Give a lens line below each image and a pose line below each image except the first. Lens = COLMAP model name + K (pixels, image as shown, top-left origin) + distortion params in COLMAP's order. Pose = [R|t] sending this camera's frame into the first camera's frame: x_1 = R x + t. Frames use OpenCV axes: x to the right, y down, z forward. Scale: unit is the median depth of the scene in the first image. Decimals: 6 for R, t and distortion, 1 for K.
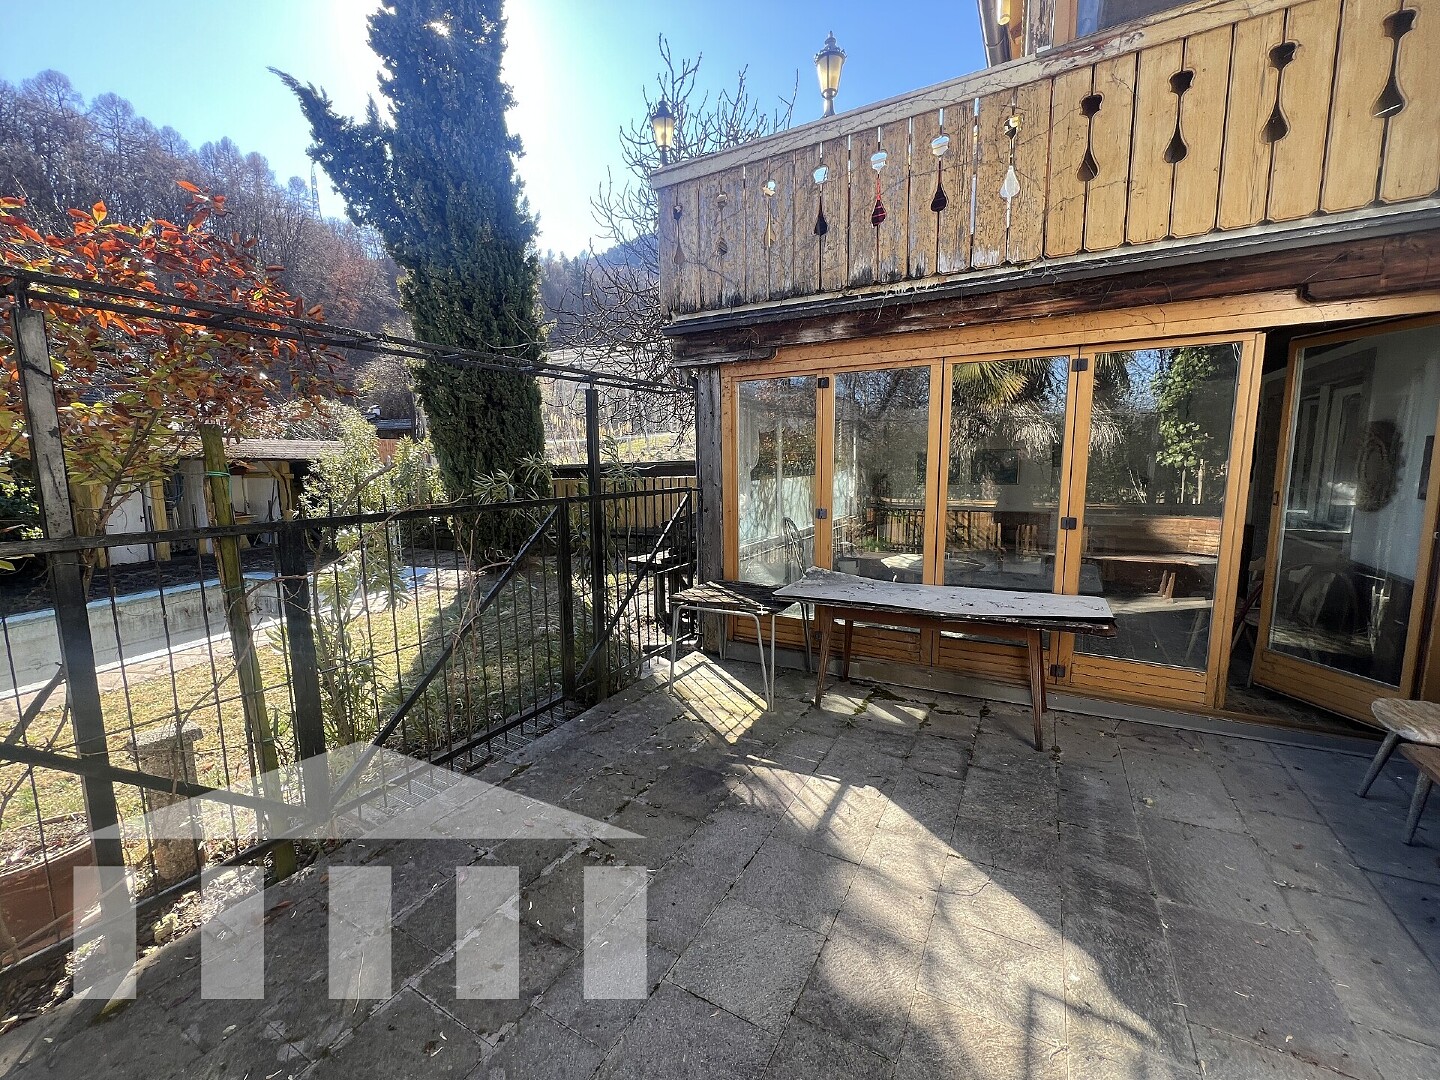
lens RADIAL K [[576.7, 0, 716.0], [0, 576.7, 534.1], [0, 0, 1]] dist [-0.001144, 0.000050]
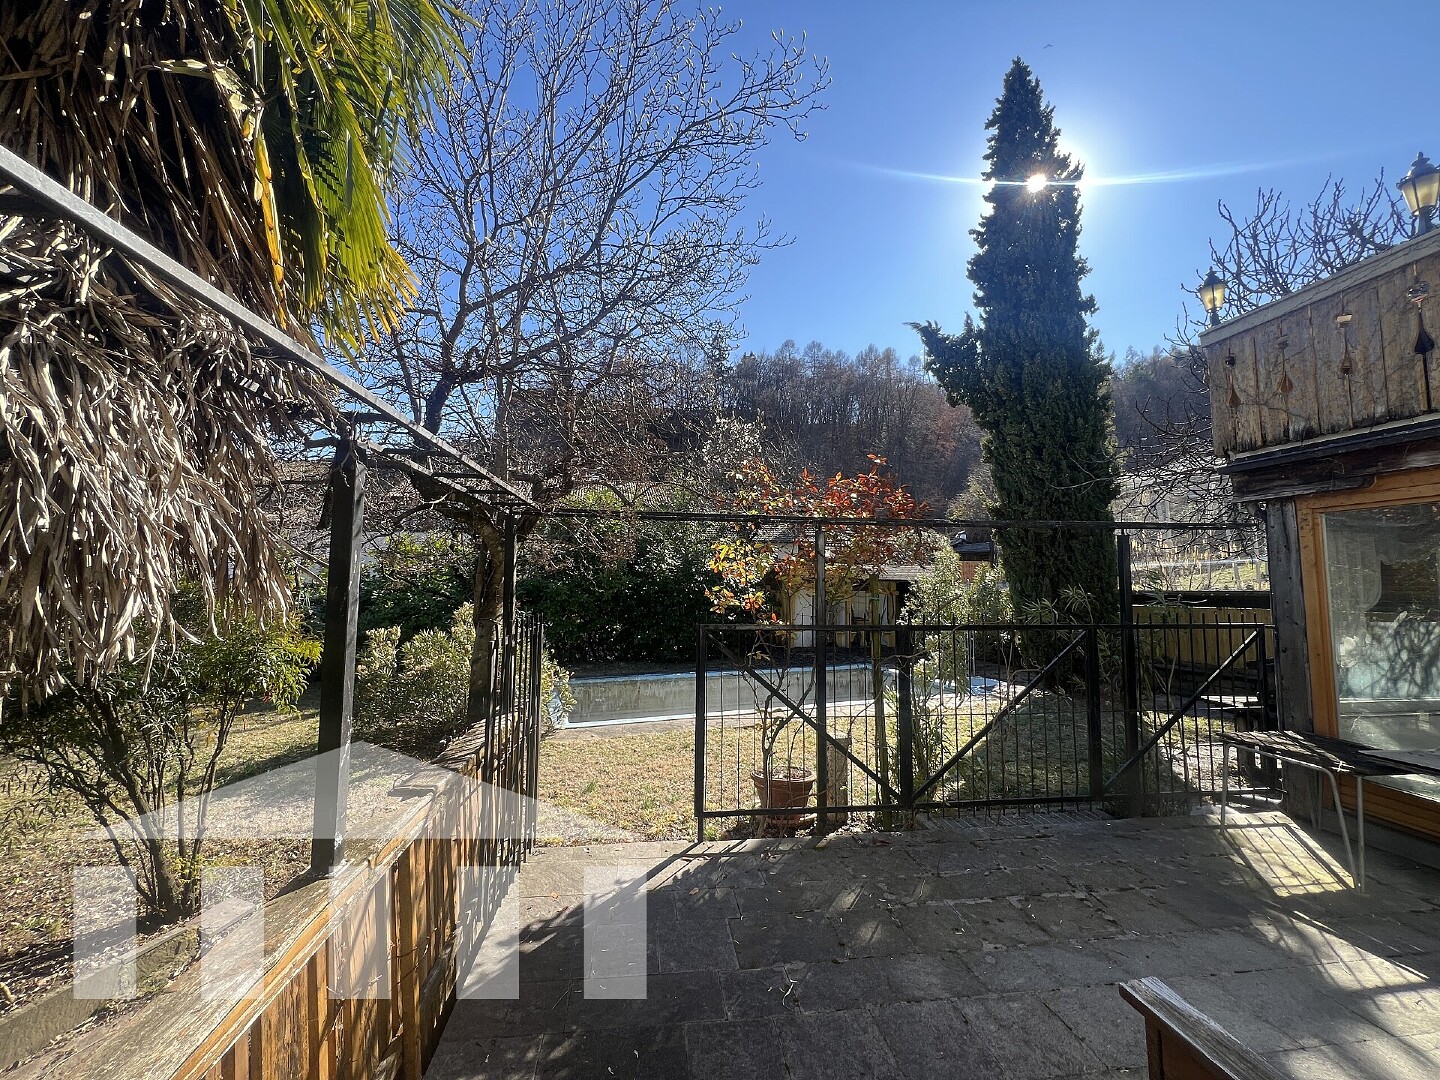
lens RADIAL K [[576.7, 0, 716.0], [0, 576.7, 534.1], [0, 0, 1]] dist [-0.001144, 0.000050]
pose [[0.596744, -0.050167, -0.800862, 0.180557], [-0.113647, 0.982700, -0.146239, 0.012805], [0.794343, 0.178283, 0.580718, -0.276373]]
